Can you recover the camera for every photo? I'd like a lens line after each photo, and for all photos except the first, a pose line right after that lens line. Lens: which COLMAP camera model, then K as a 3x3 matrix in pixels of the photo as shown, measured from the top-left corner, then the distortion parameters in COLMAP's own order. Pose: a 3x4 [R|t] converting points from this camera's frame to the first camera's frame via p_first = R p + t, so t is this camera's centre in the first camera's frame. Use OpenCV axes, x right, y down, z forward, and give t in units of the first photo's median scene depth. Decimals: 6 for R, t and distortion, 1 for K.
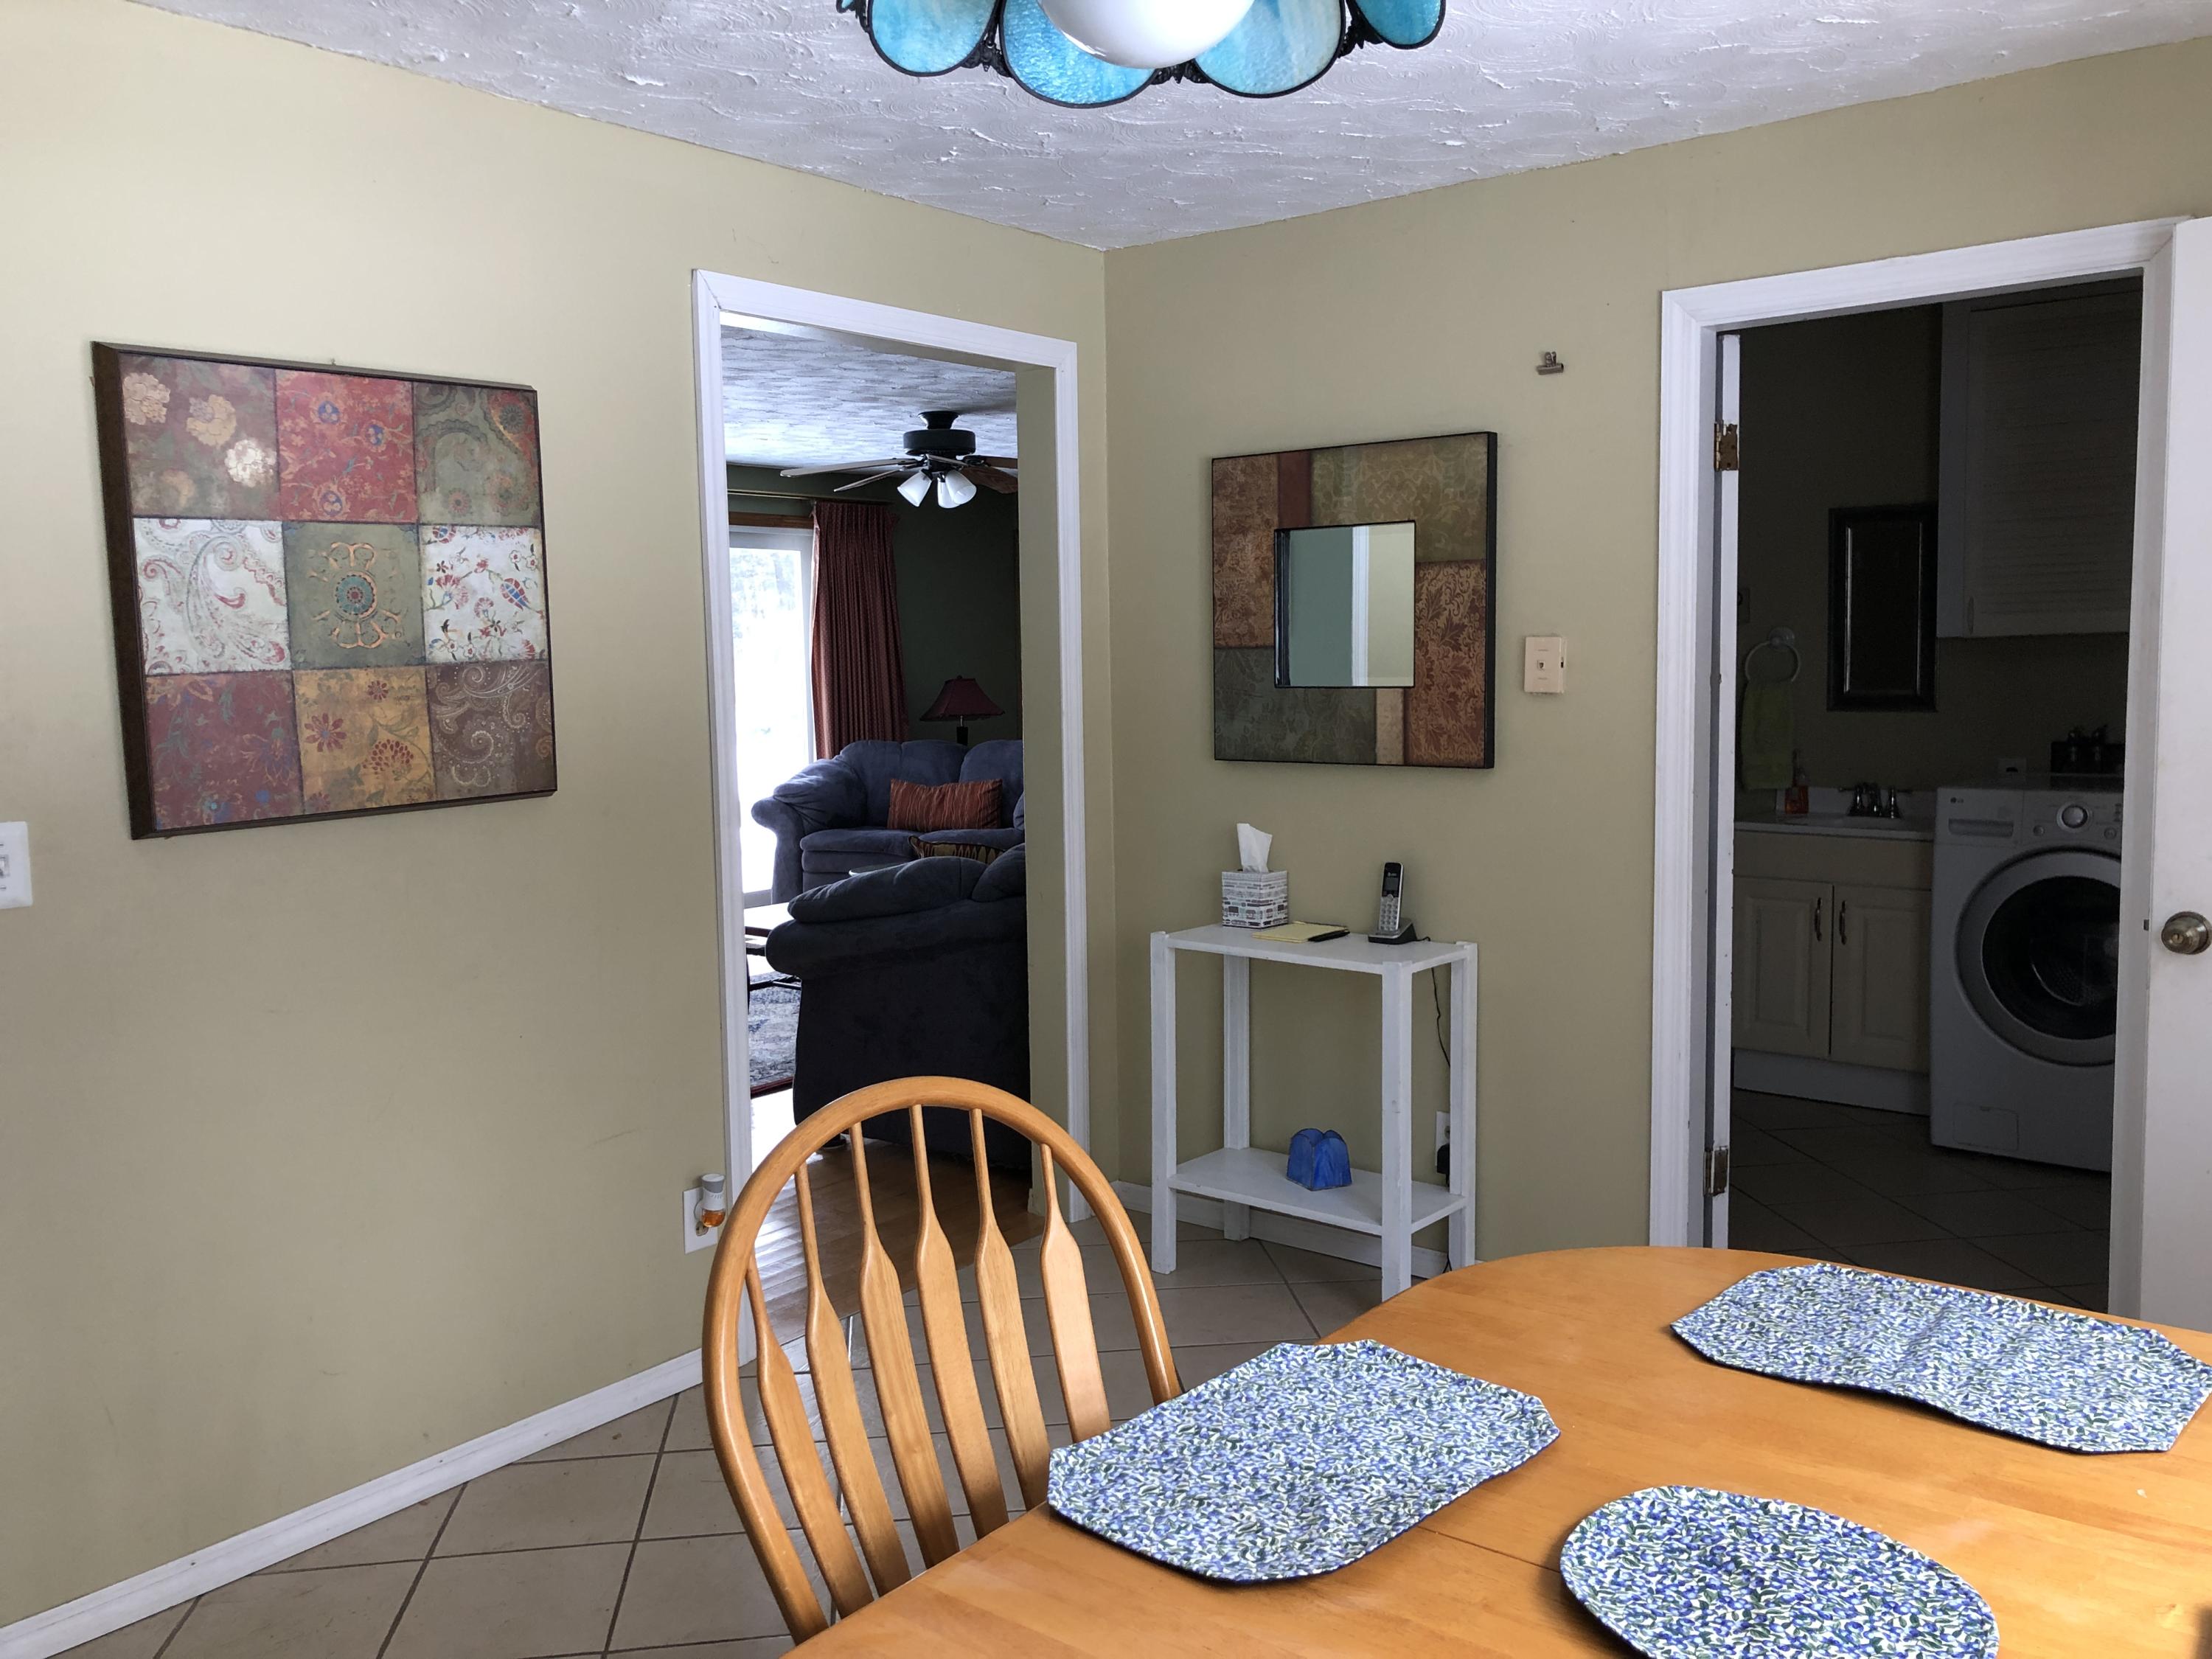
lens RADIAL K [[1829.3, 0, 1102.2], [0, 1829.3, 833.1], [0, 0, 1]] dist [-0.015017, -0.001707]
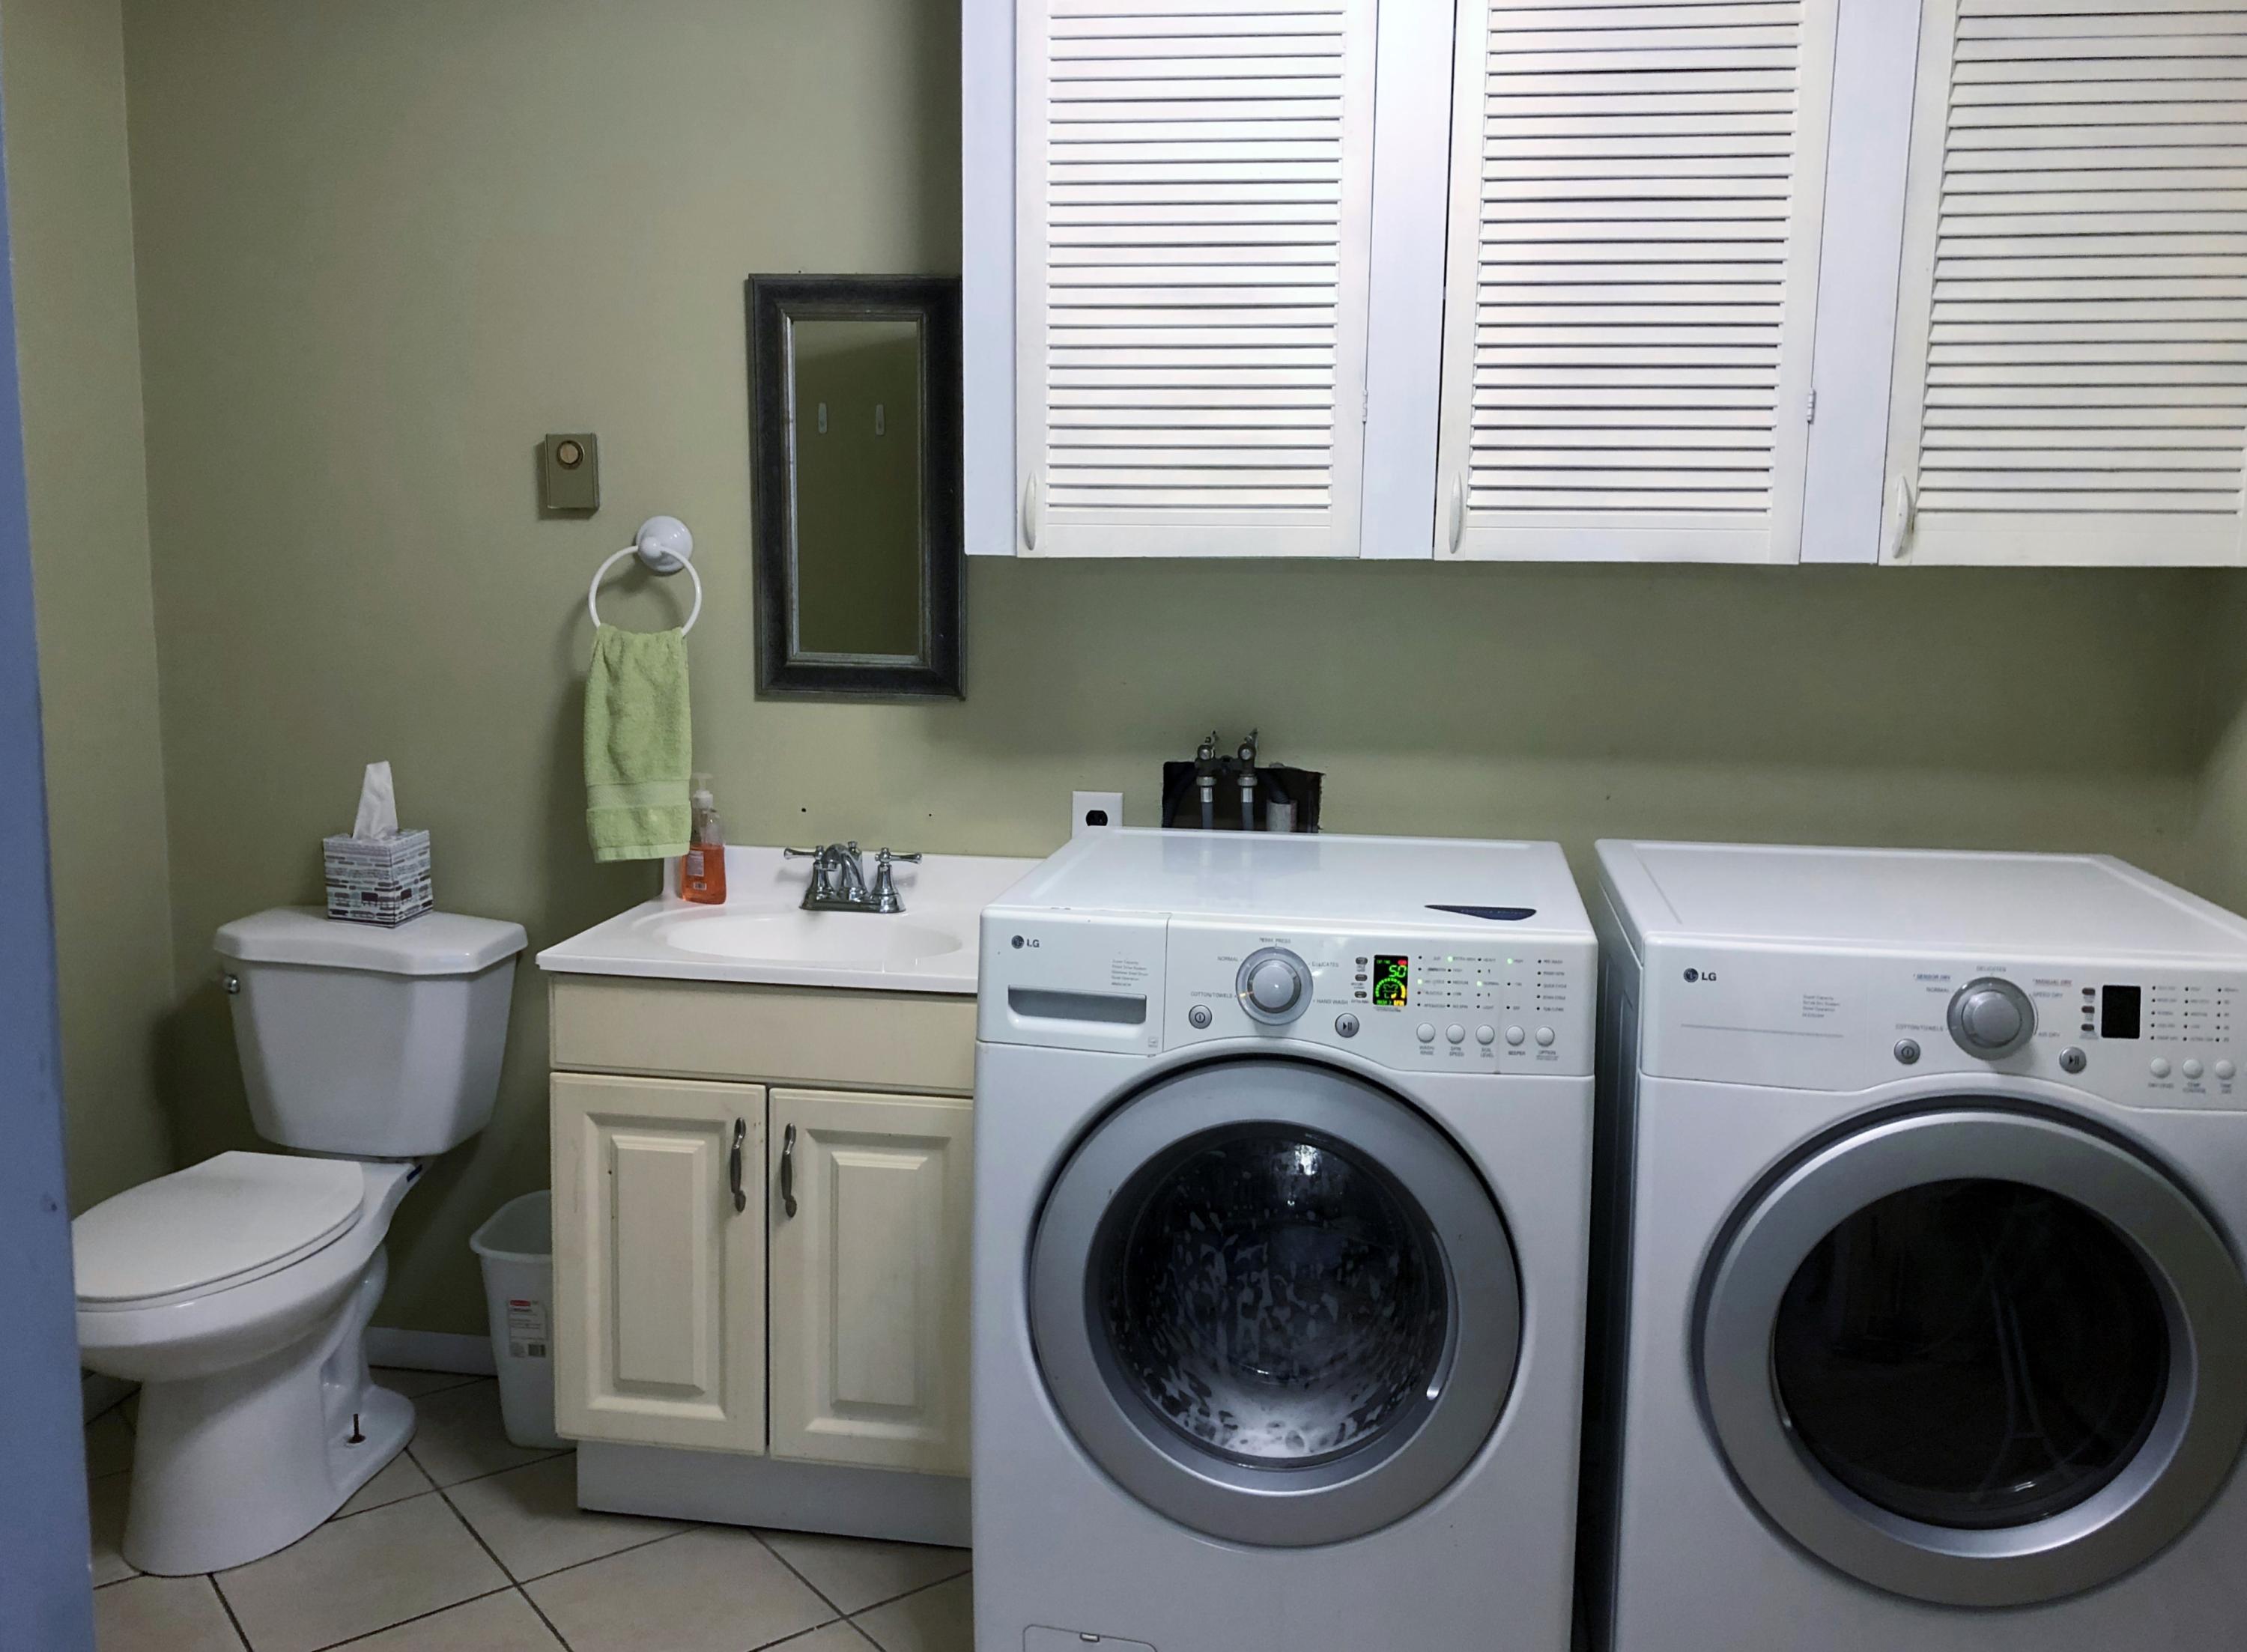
lens RADIAL K [[1884.0, 0, 1124.0], [0, 1884.0, 825.8], [0, 0, 1]] dist [0.006469, 0.000472]
pose [[0.859032, -0.032559, 0.510886, 0.232196], [0.003238, 0.998301, 0.058178, -0.063617], [-0.511912, -0.048323, 0.857678, 0.537926]]
